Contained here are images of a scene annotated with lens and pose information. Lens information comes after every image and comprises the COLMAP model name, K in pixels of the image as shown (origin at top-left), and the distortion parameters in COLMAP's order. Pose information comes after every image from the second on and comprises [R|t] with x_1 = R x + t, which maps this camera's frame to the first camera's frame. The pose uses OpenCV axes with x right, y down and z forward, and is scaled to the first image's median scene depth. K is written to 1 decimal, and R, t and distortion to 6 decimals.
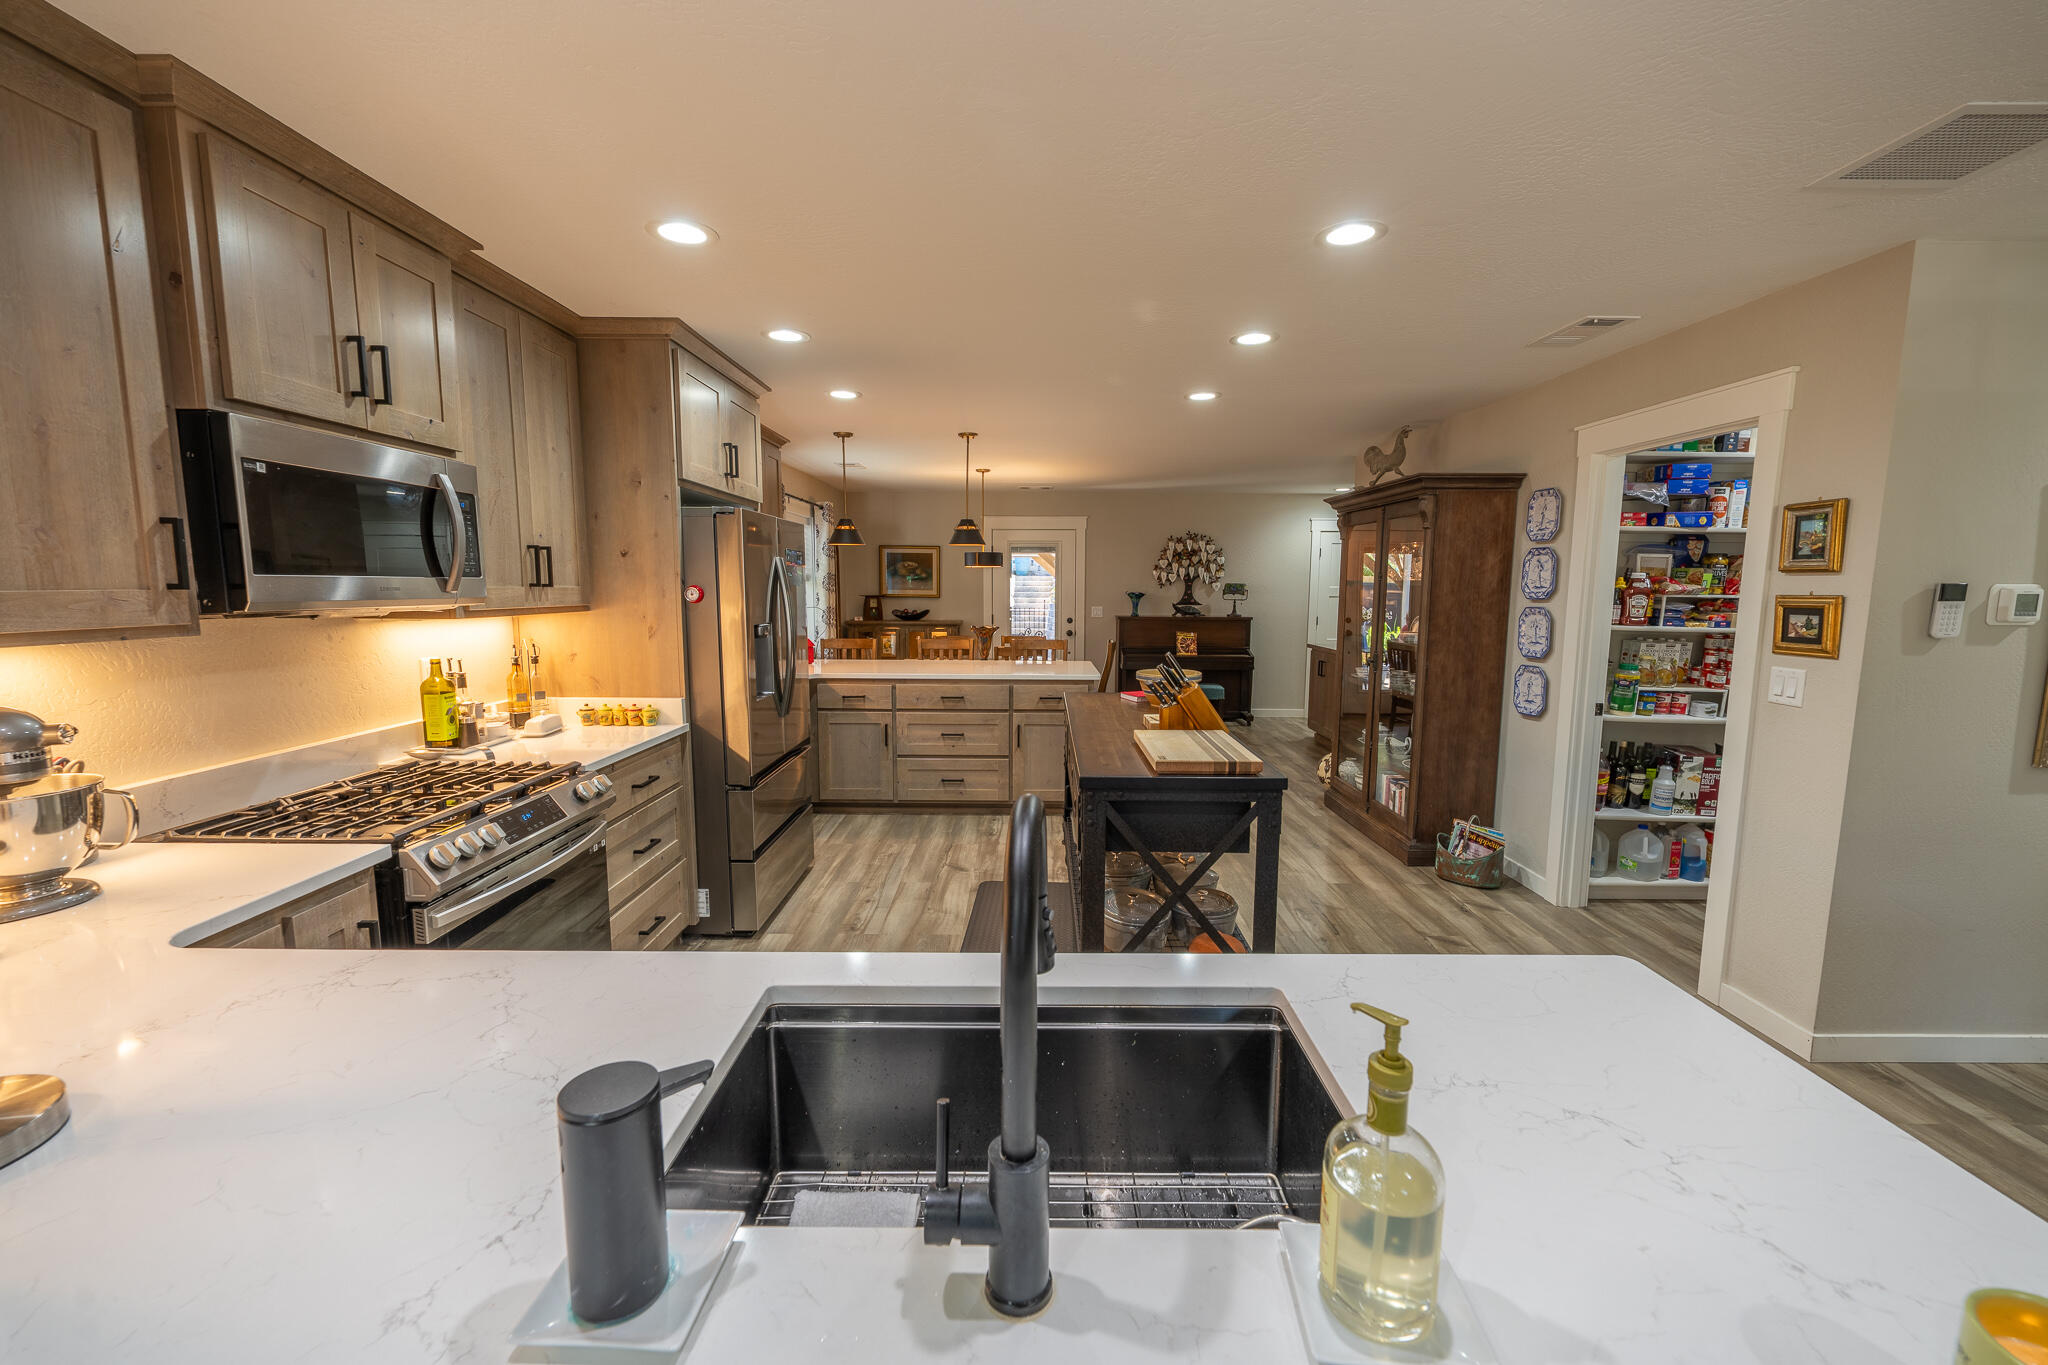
lens RADIAL K [[823.6, 0, 1028.6], [0, 823.6, 685.5], [0, 0, 1]] dist [0.005530, -0.002662]
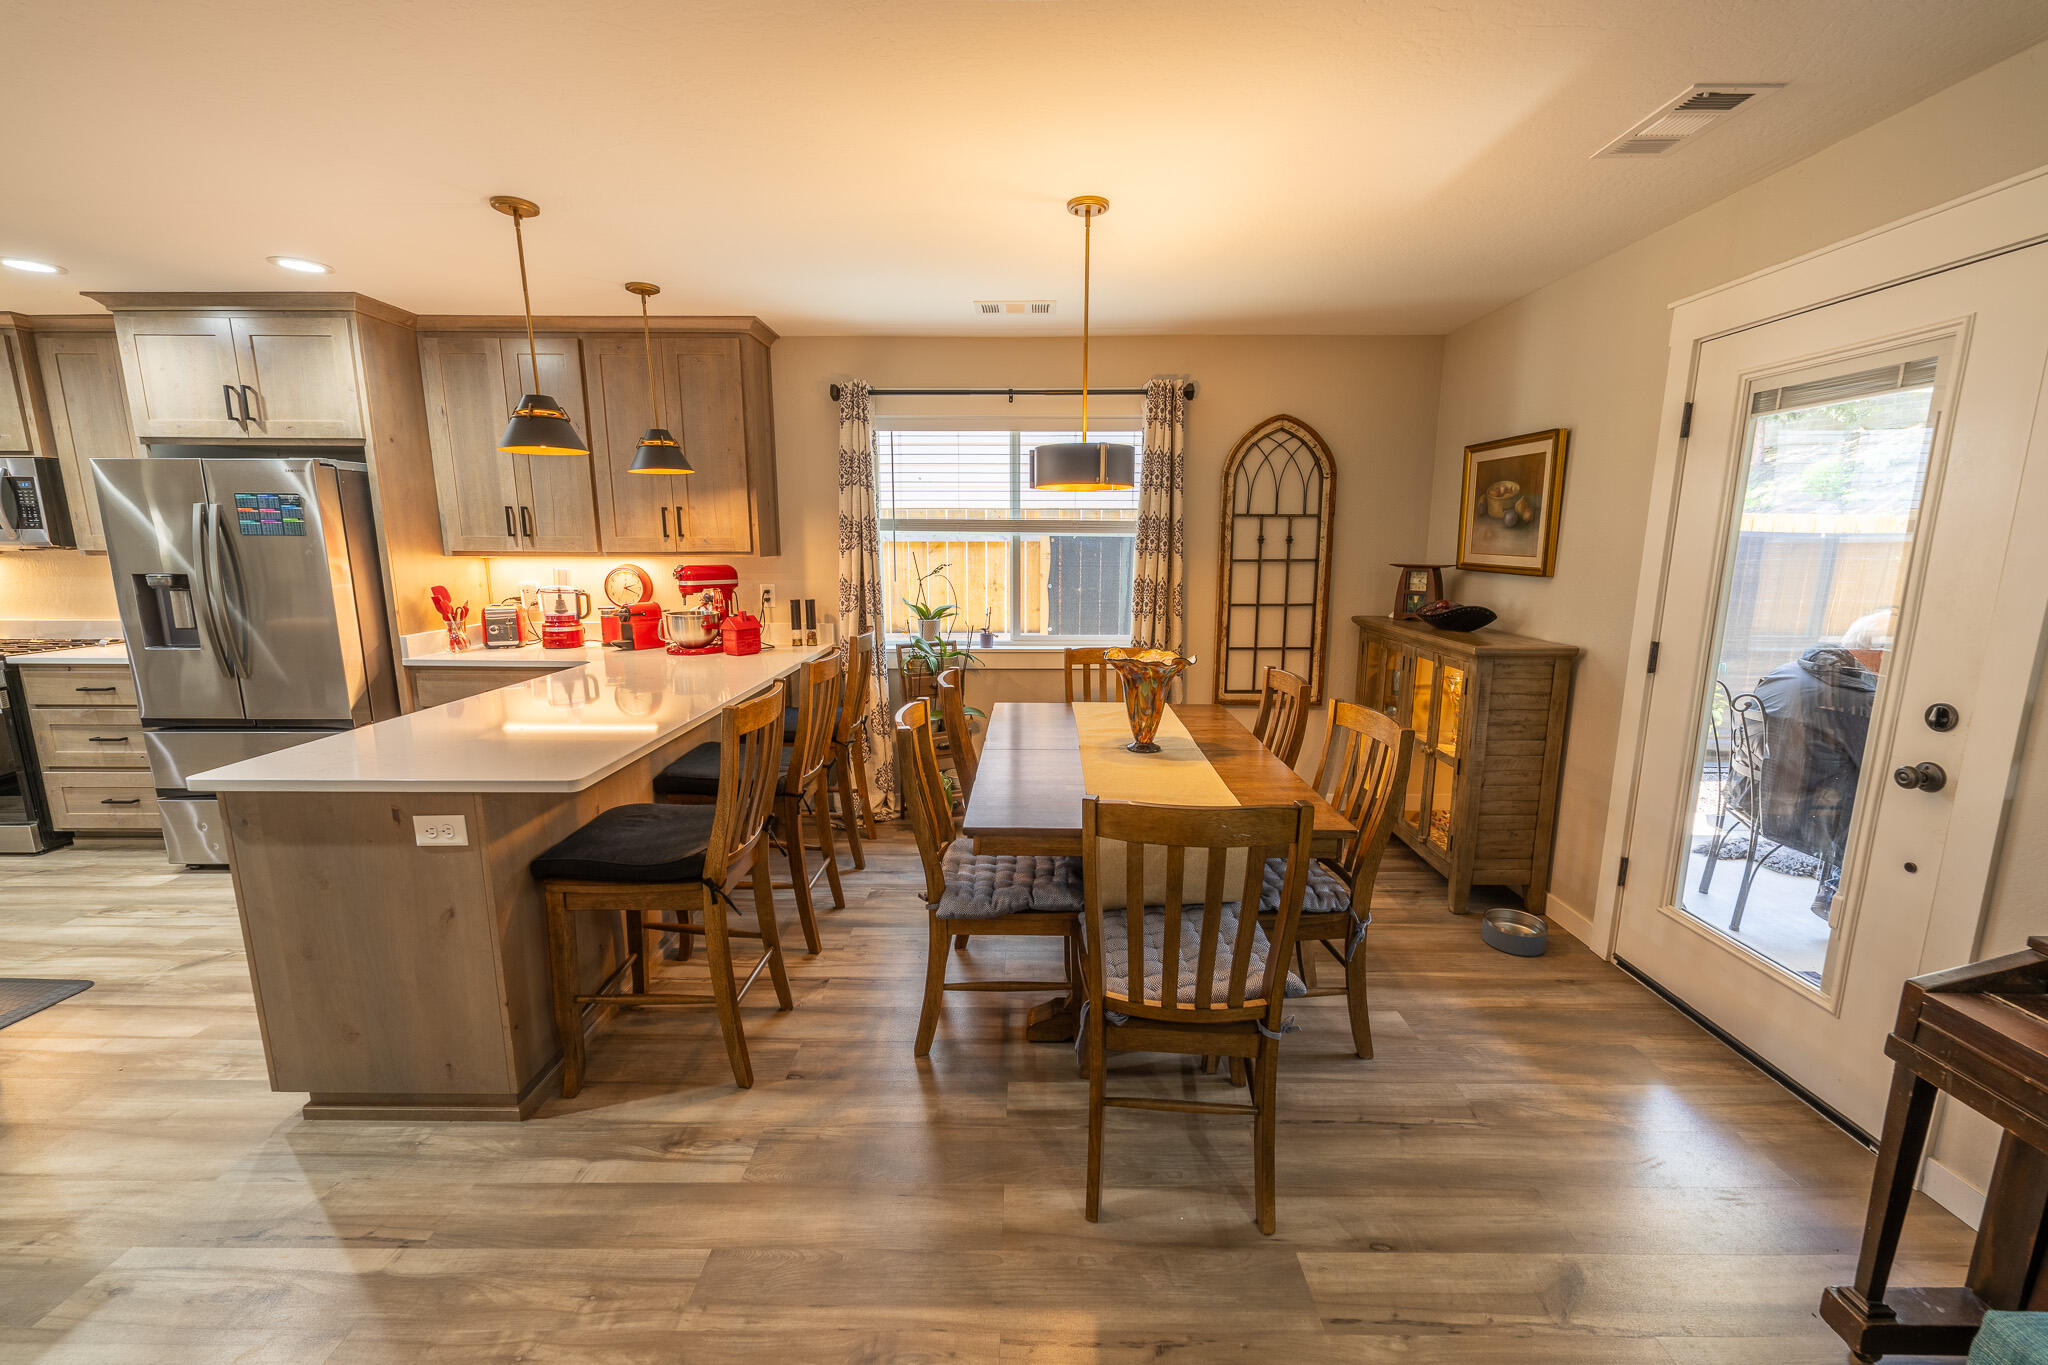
lens RADIAL K [[823.6, 0, 1041.7], [0, 823.6, 685.4], [0, 0, 1]] dist [0.005530, -0.002662]
pose [[-0.007773, 0.174001, -0.984715, 0.426152], [-0.126147, 0.976707, 0.173581, -0.160390], [0.991981, 0.125569, 0.014357, 1.320469]]
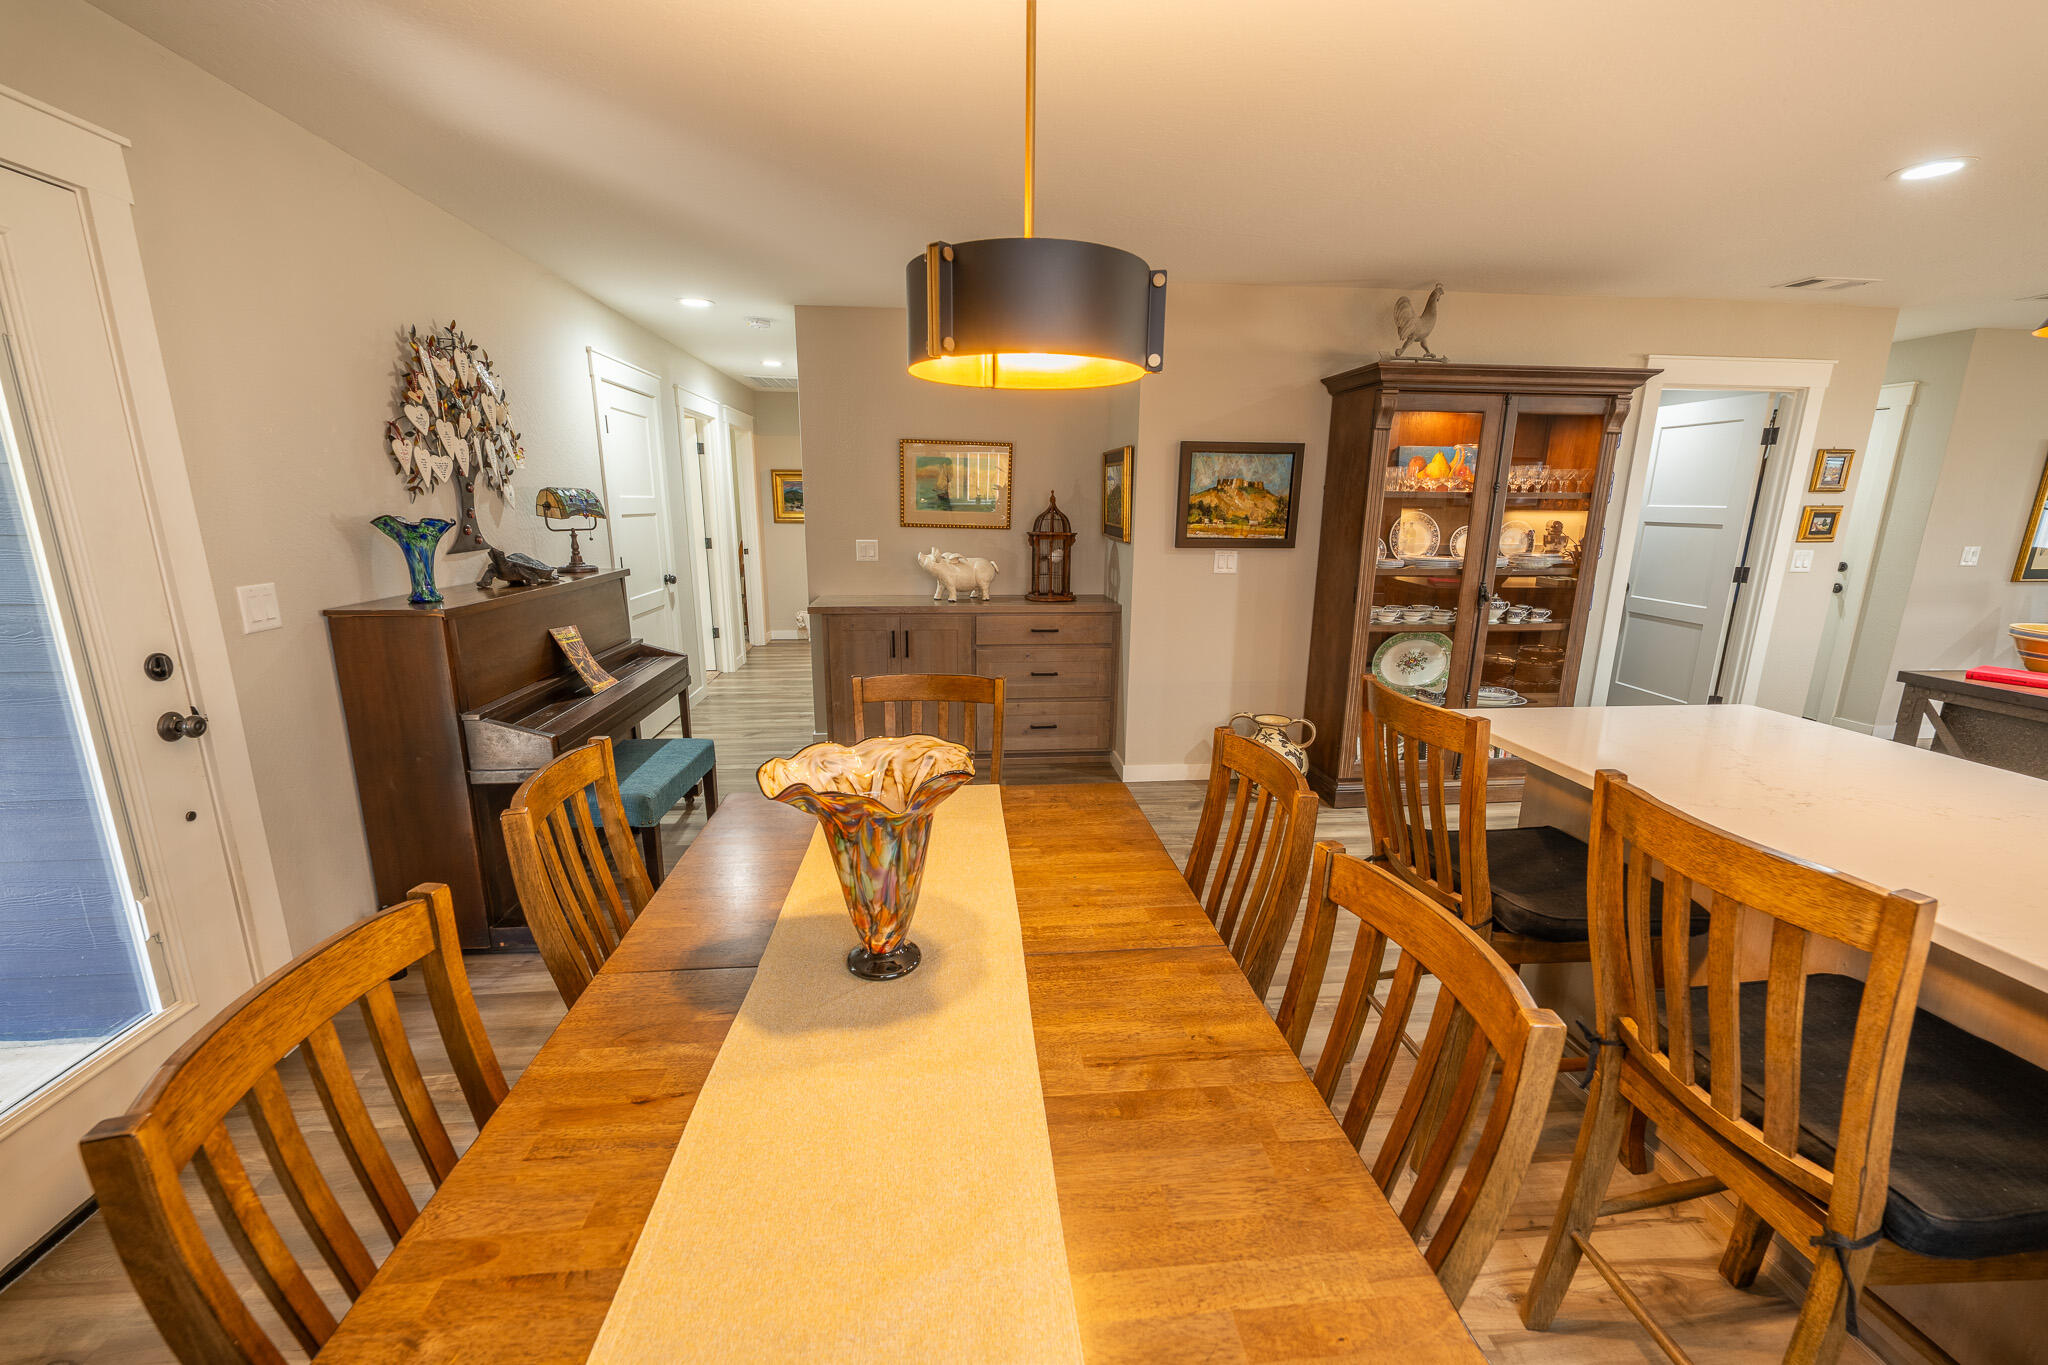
lens RADIAL K [[823.6, 0, 1027.4], [0, 823.6, 684.2], [0, 0, 1]] dist [0.005530, -0.002662]
pose [[-0.109933, -0.222719, 0.968665, -0.295981], [0.115202, 0.965148, 0.234984, -0.167259], [-0.987240, 0.137424, -0.080444, 1.366916]]
